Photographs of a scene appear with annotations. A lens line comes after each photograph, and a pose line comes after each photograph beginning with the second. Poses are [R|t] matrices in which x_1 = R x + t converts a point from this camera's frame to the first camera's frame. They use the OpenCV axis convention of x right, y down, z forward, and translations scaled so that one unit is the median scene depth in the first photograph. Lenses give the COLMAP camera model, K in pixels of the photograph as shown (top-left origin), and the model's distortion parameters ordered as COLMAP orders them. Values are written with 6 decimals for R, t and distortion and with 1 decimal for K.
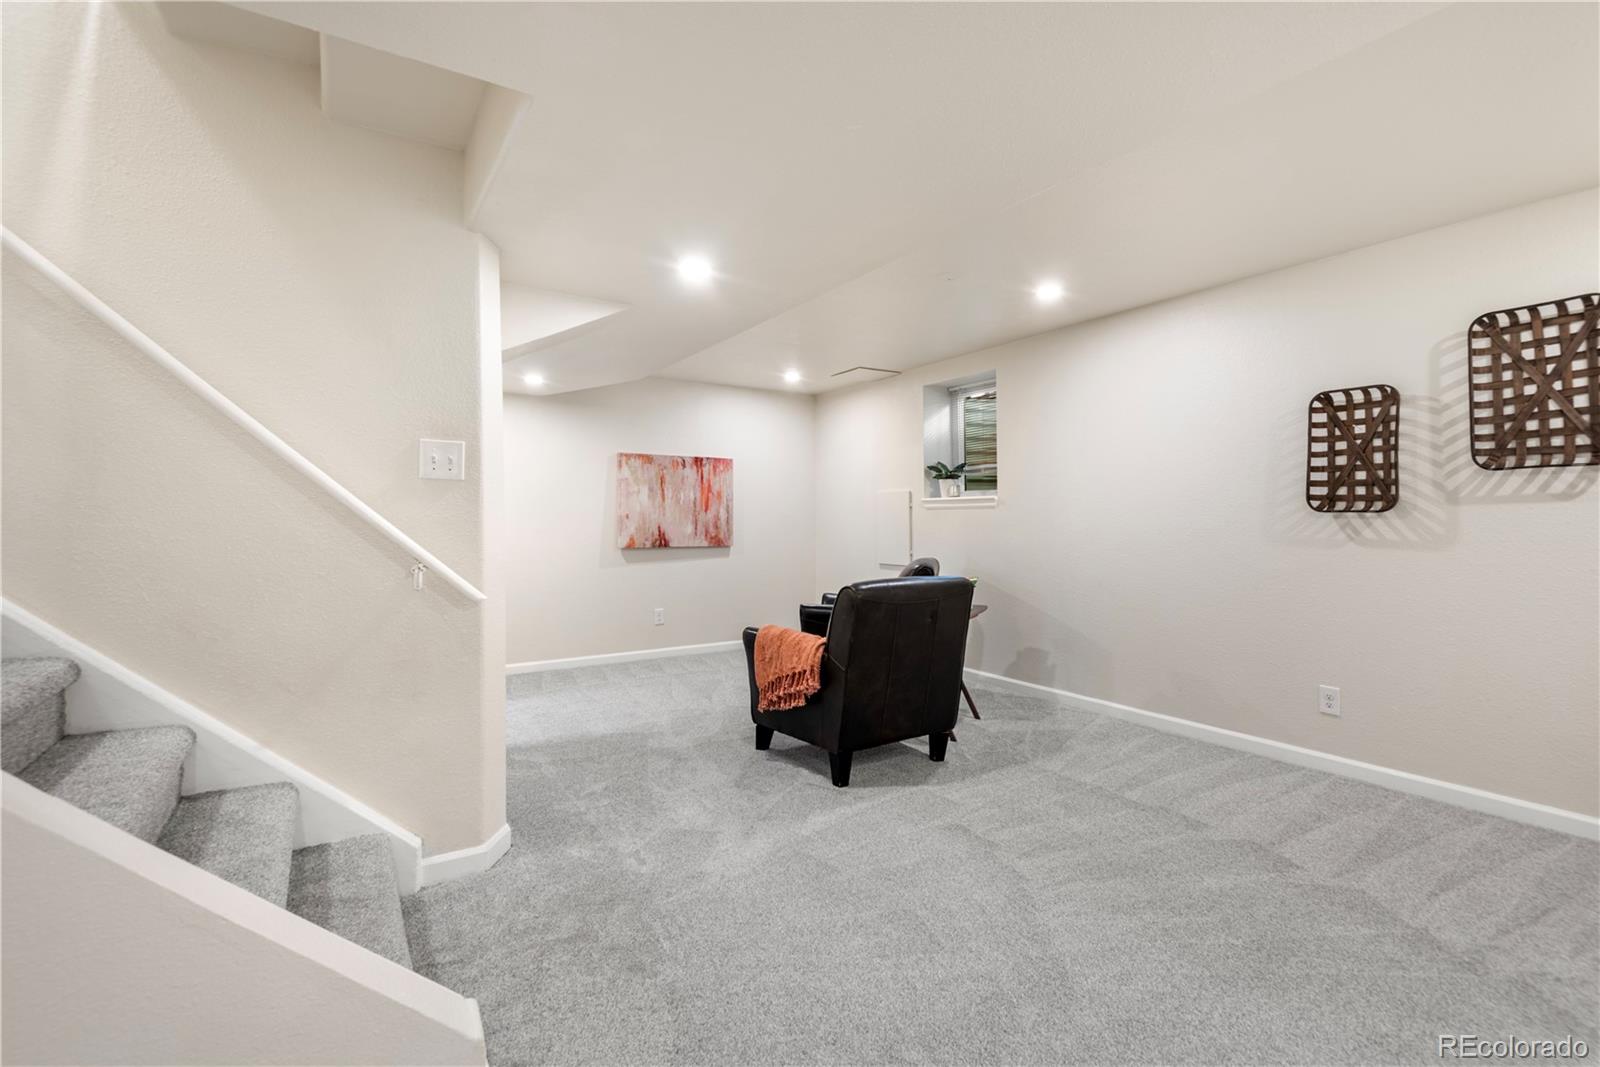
lens RADIAL K [[744.8, 0, 792.7], [0, 744.8, 513.2], [0, 0, 1]] dist [0.002937, 0.000846]
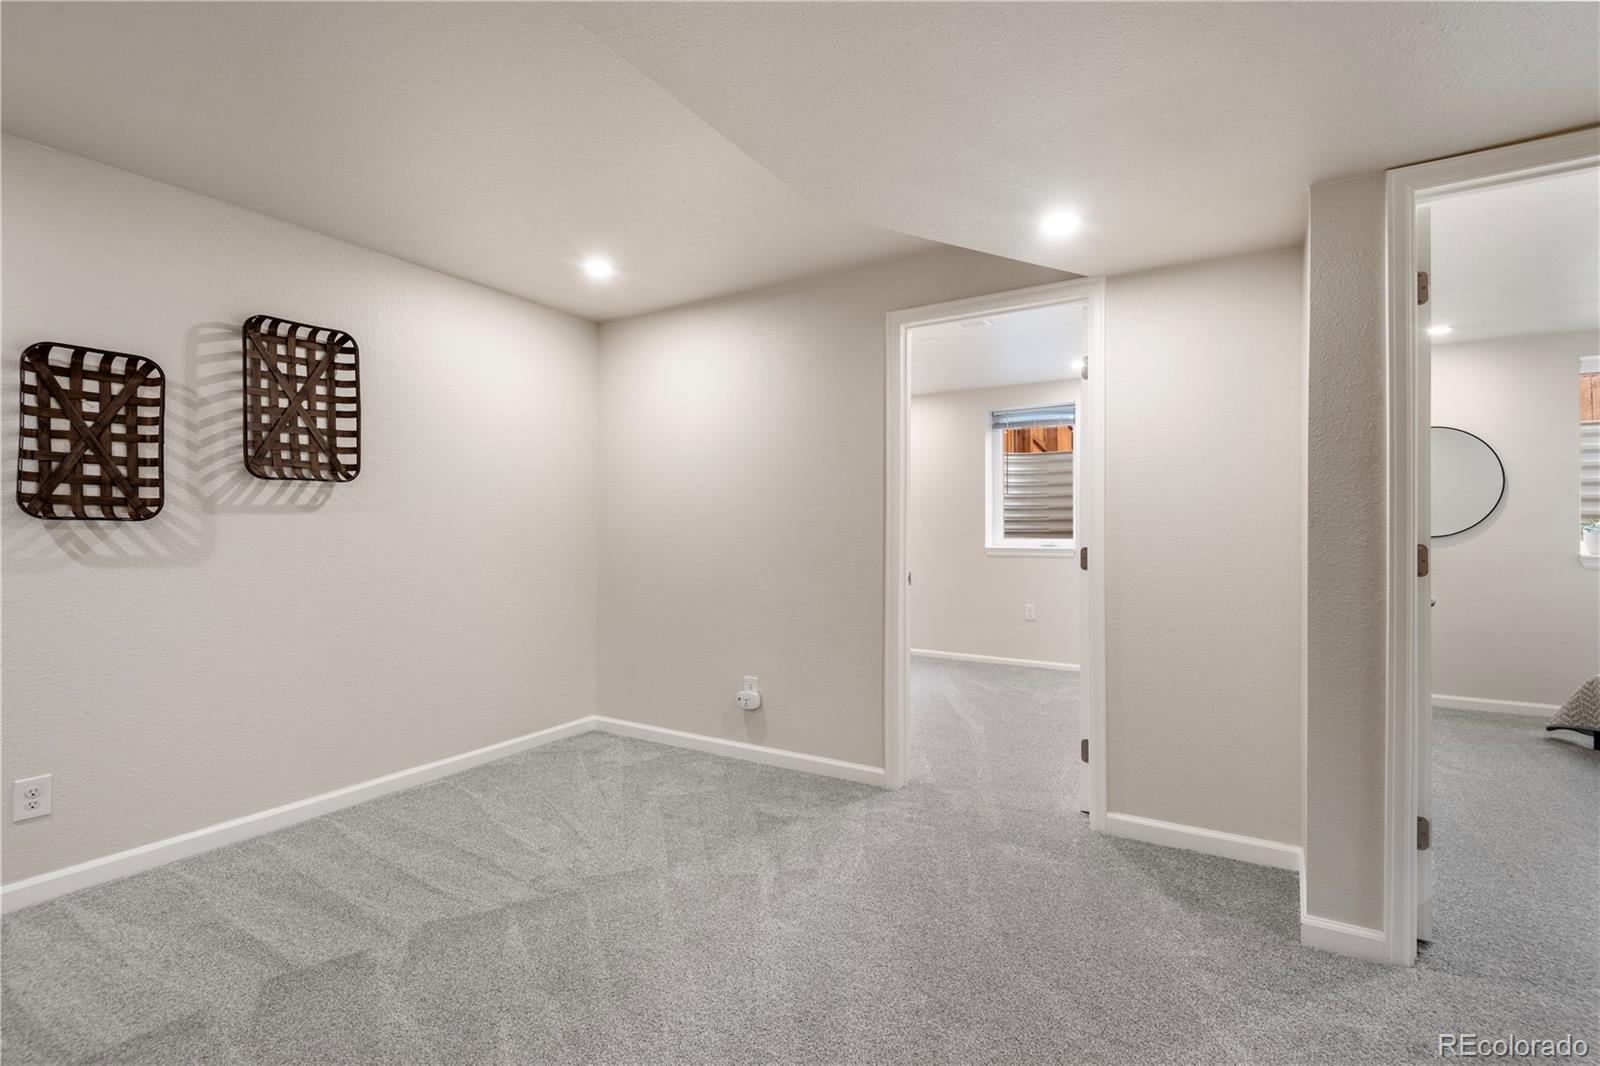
lens RADIAL K [[727.6, 0, 804.4], [0, 727.6, 527.2], [0, 0, 1]] dist [0.035499, -0.019859]
pose [[-0.452447, 0.003409, 0.891785, -0.212606], [-0.005593, 0.999962, -0.006661, 0.006683], [-0.891774, -0.008001, -0.452411, 0.742384]]
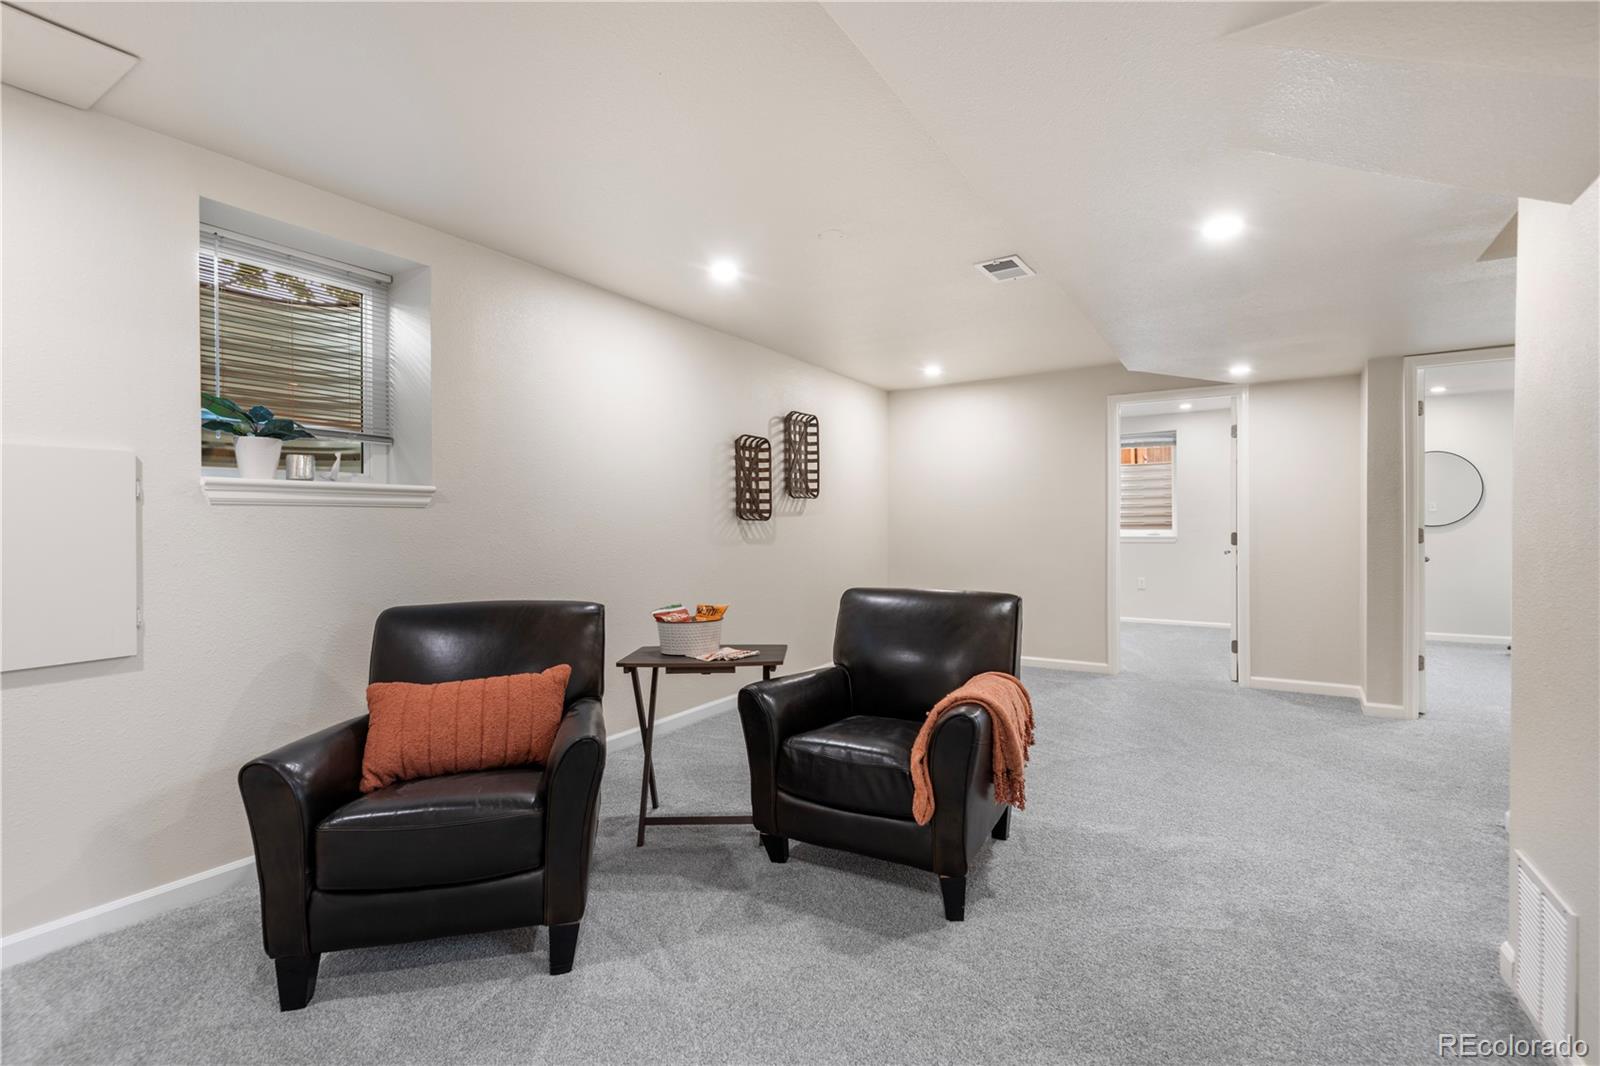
lens RADIAL K [[727.6, 0, 804.4], [0, 727.6, 527.2], [0, 0, 1]] dist [0.035499, -0.019859]
pose [[-0.448454, 0.001156, 0.893805, -0.603567], [0.000878, 0.999999, -0.000852, 0.013563], [-0.893806, 0.000403, -0.448454, 1.628187]]
